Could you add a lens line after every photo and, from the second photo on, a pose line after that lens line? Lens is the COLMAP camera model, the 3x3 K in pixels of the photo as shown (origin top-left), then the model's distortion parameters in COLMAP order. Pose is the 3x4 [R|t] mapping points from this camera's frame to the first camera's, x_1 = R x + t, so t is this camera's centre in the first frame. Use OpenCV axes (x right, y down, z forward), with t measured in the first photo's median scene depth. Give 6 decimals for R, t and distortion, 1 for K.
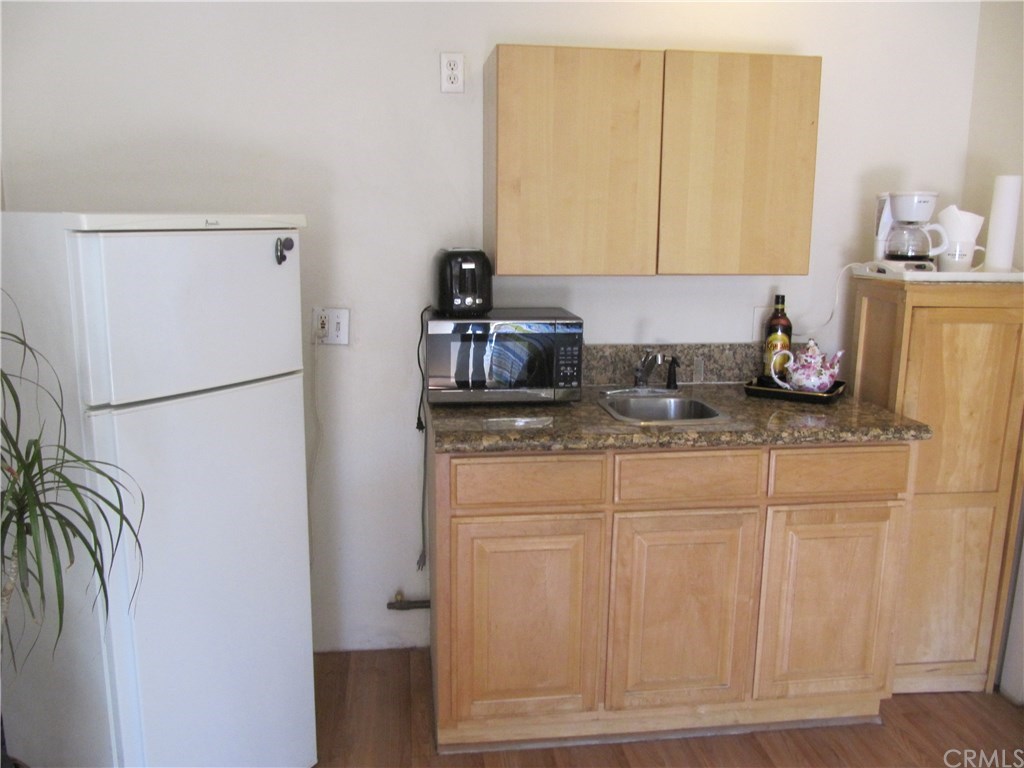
lens RADIAL K [[857.2, 0, 512.8], [0, 857.2, 383.1], [0, 0, 1]] dist [-0.054434, 0.020561]
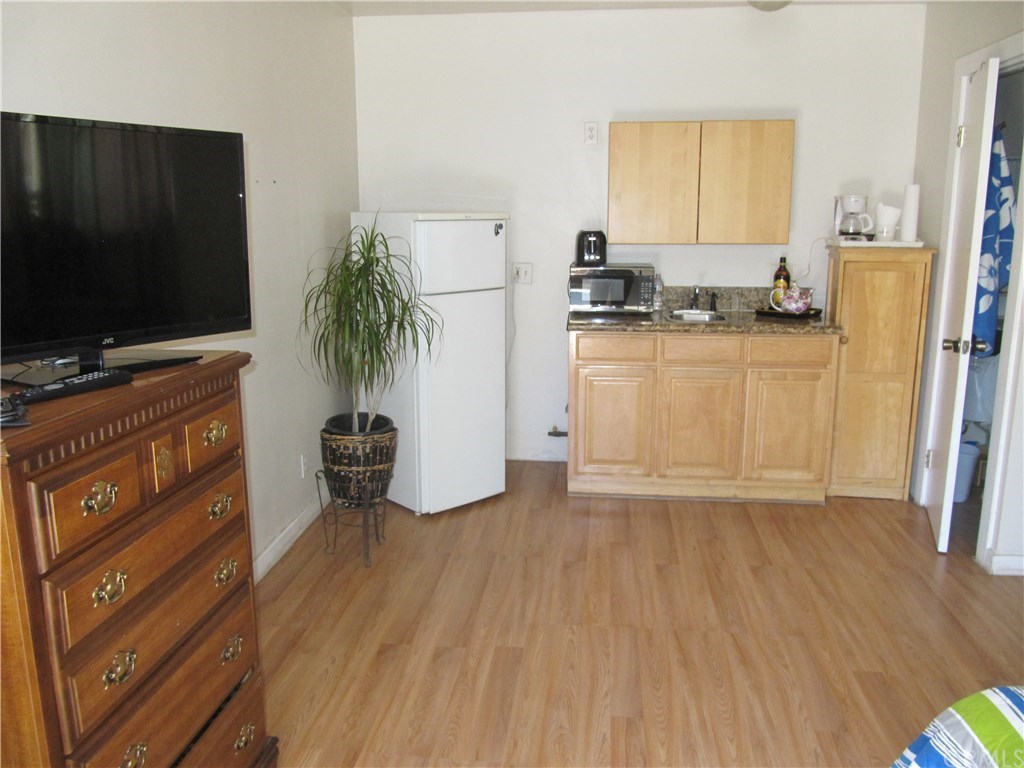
lens RADIAL K [[857.2, 0, 507.7], [0, 857.2, 381.2], [0, 0, 1]] dist [-0.054434, 0.020561]
pose [[0.970217, 0.034590, -0.239757, 0.222449], [-0.033198, 0.999400, 0.009844, 0.159729], [0.239954, -0.001591, 0.970783, -0.851713]]
